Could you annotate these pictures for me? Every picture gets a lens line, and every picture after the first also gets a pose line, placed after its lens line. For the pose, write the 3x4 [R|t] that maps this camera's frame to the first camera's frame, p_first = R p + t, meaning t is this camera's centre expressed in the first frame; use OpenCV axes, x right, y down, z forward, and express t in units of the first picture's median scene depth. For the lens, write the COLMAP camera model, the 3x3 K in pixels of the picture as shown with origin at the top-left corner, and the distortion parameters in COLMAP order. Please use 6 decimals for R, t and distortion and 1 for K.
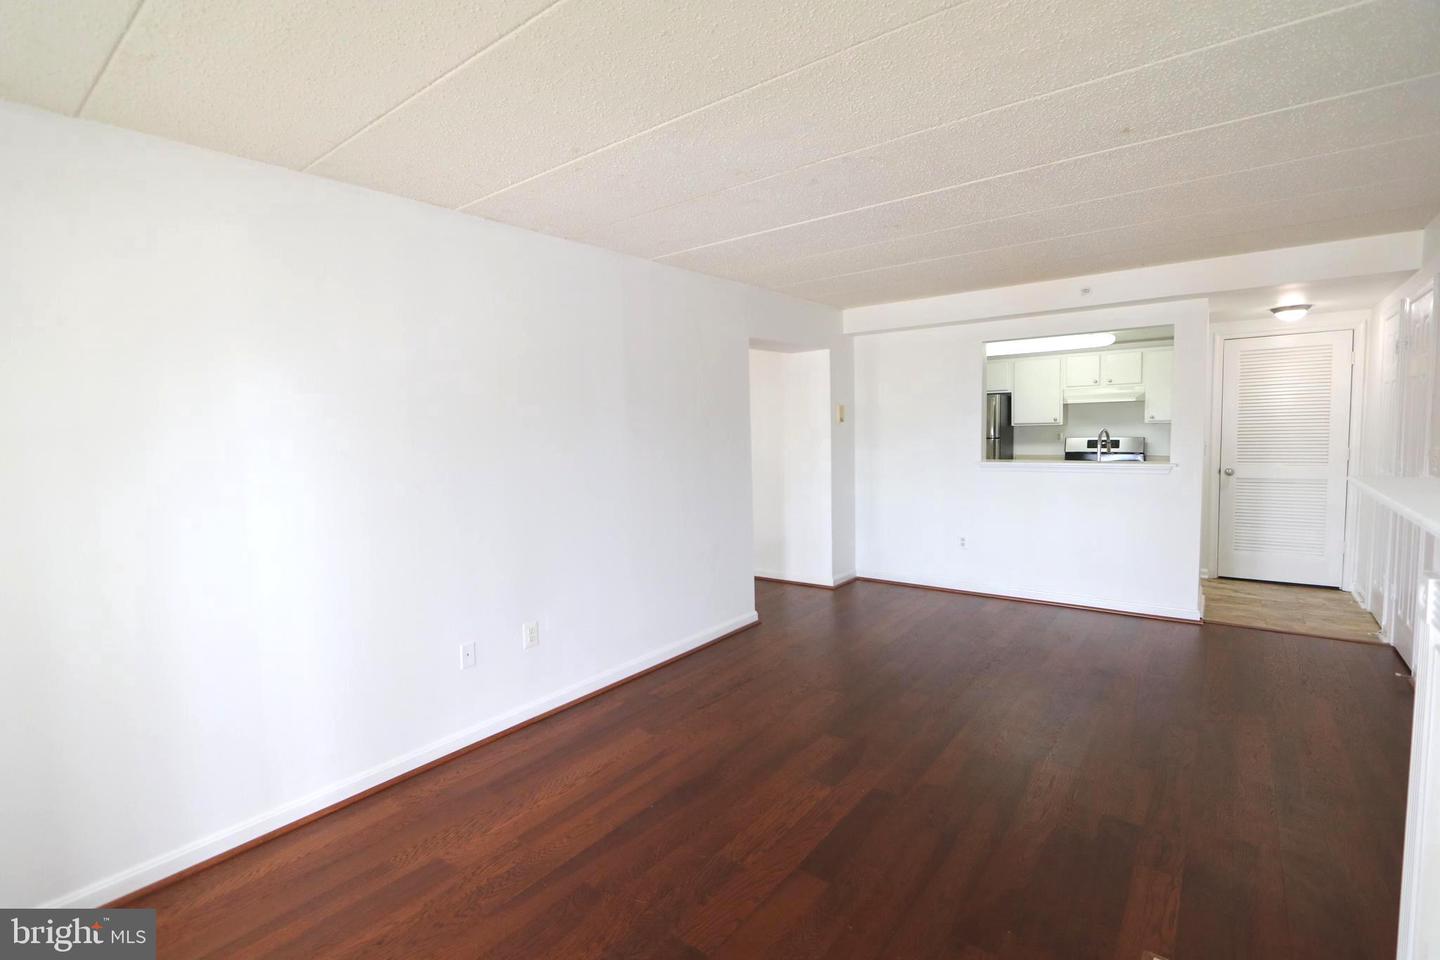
lens RADIAL K [[663.2, 0, 716.1], [0, 663.2, 478.3], [0, 0, 1]] dist [-0.016451, 0.002014]
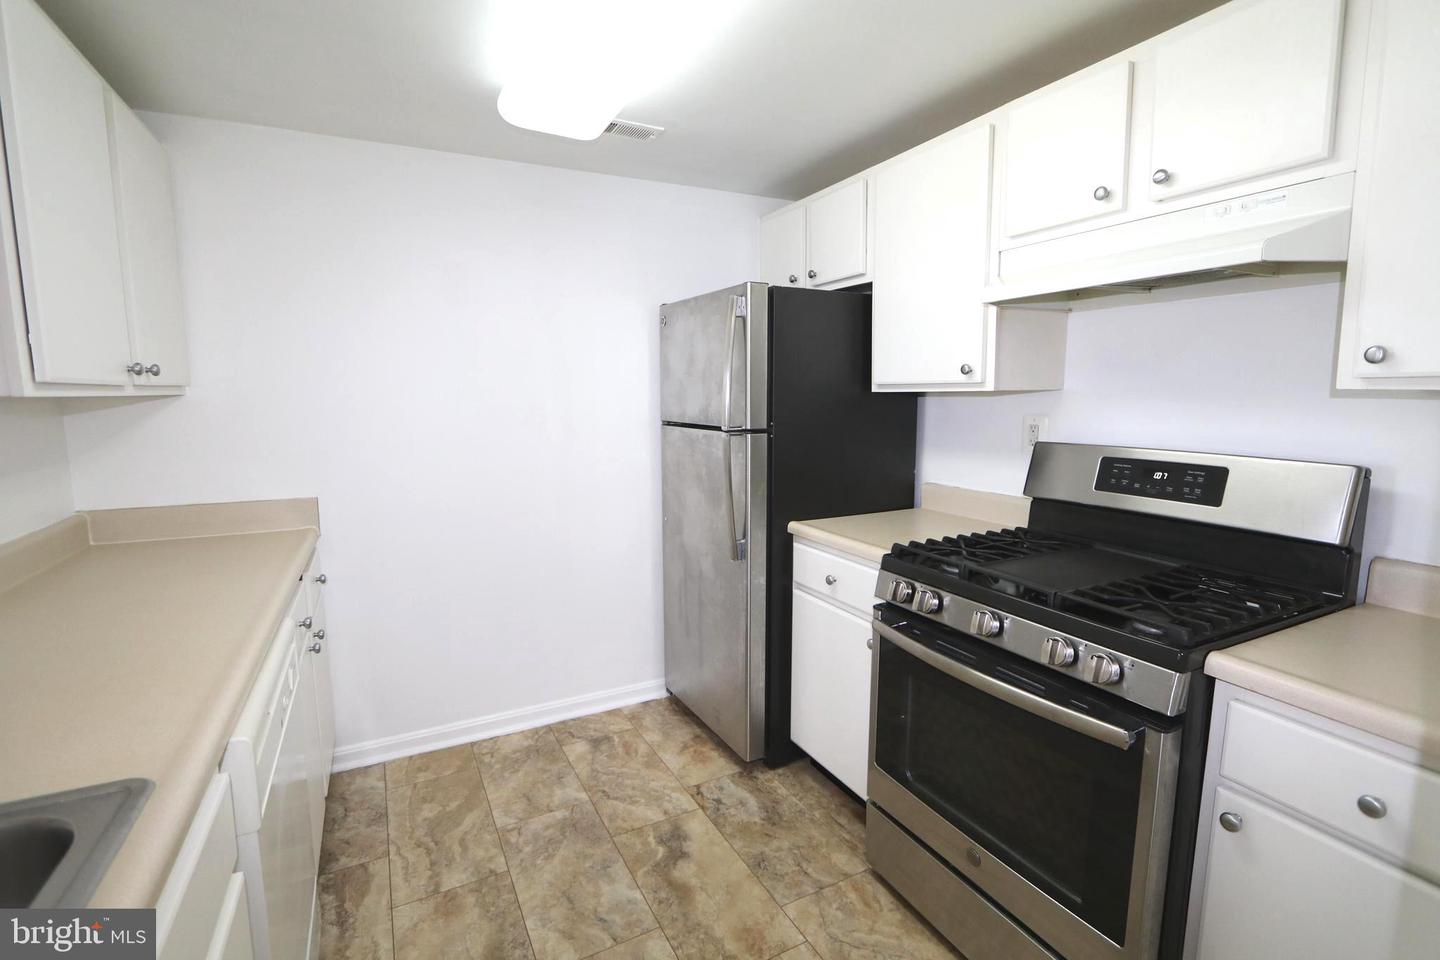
lens RADIAL K [[663.2, 0, 720.7], [0, 663.2, 480.7], [0, 0, 1]] dist [-0.016451, 0.002014]
pose [[0.908677, 0.072359, -0.411181, 0.877217], [-0.052969, 0.996889, 0.058375, -0.093075], [0.414126, -0.031264, 0.909682, 1.179683]]
